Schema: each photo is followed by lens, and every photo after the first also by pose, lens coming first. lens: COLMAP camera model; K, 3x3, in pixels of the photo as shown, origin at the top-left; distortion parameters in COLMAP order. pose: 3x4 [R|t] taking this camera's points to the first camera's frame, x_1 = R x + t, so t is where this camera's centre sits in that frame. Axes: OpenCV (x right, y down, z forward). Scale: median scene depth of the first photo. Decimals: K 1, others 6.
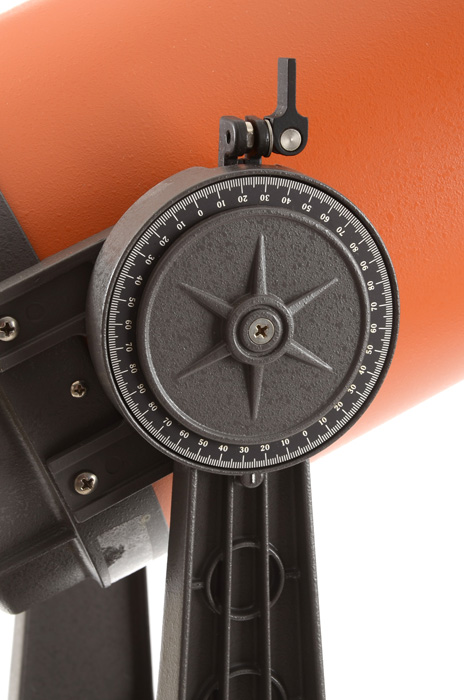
lens RADIAL K [[1549.9, 0, 232.4], [0, 1549.9, 365.3], [0, 0, 1]] dist [-0.002141, 4.989503]
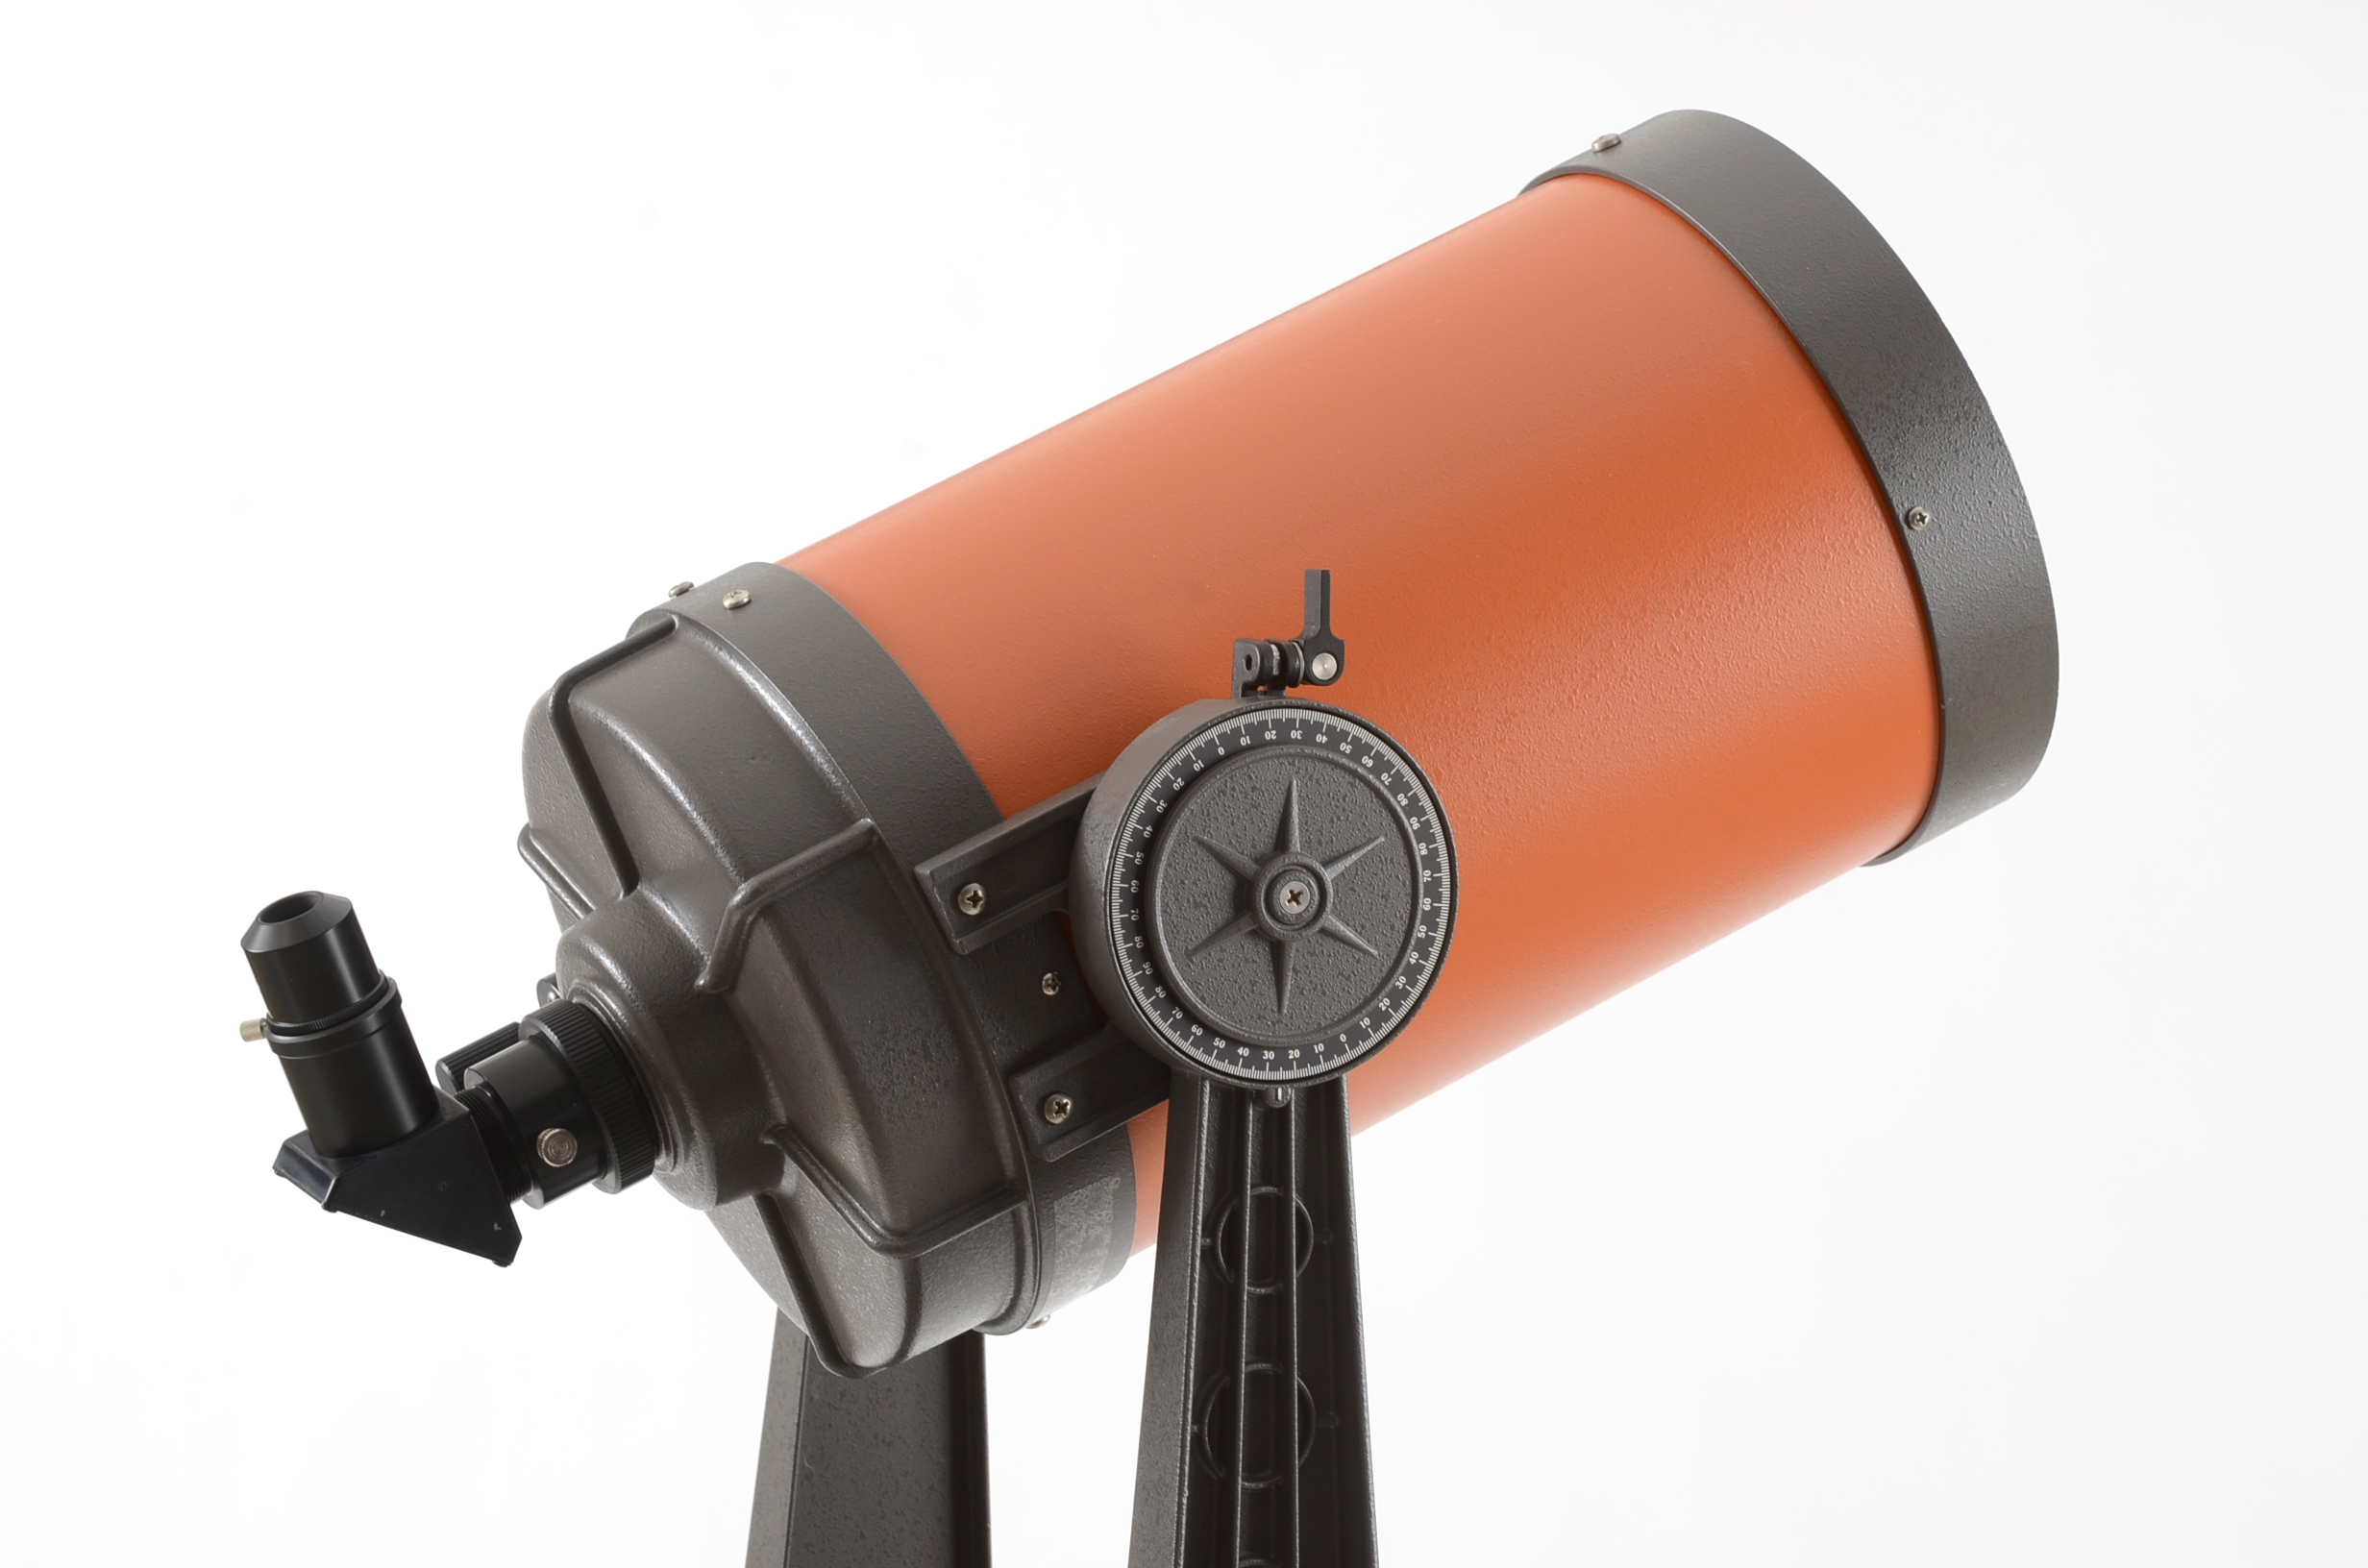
lens RADIAL K [[7043.8, 0, 1184.0], [0, 7043.8, 784.0], [0, 0, 1]] dist [0.549388, 0.039730]
pose [[0.992747, 0.003261, 0.120177, -0.472845], [0.017340, 0.985296, -0.169971, 0.534766], [-0.118964, 0.170822, 0.978094, -2.556951]]
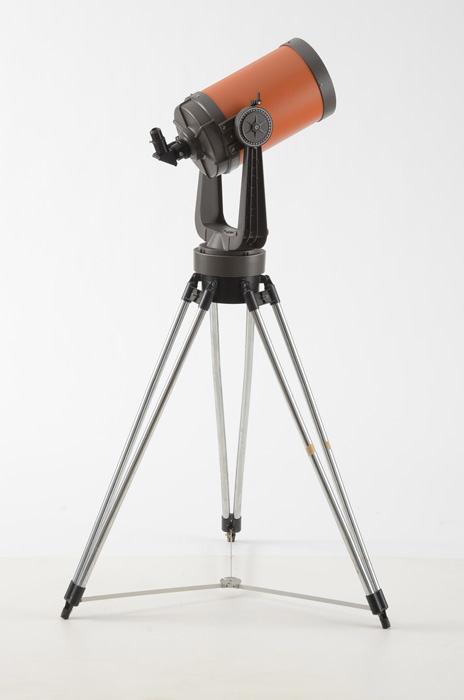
lens RADIAL K [[1638.4, 0, 234.0], [0, 1638.4, 359.4], [0, 0, 1]] dist [0.501987, 0.229307]
pose [[0.990157, -0.029162, 0.136887, -1.277300], [0.030899, 0.999466, -0.010585, 1.238419], [-0.136505, 0.014710, 0.990530, -7.286576]]
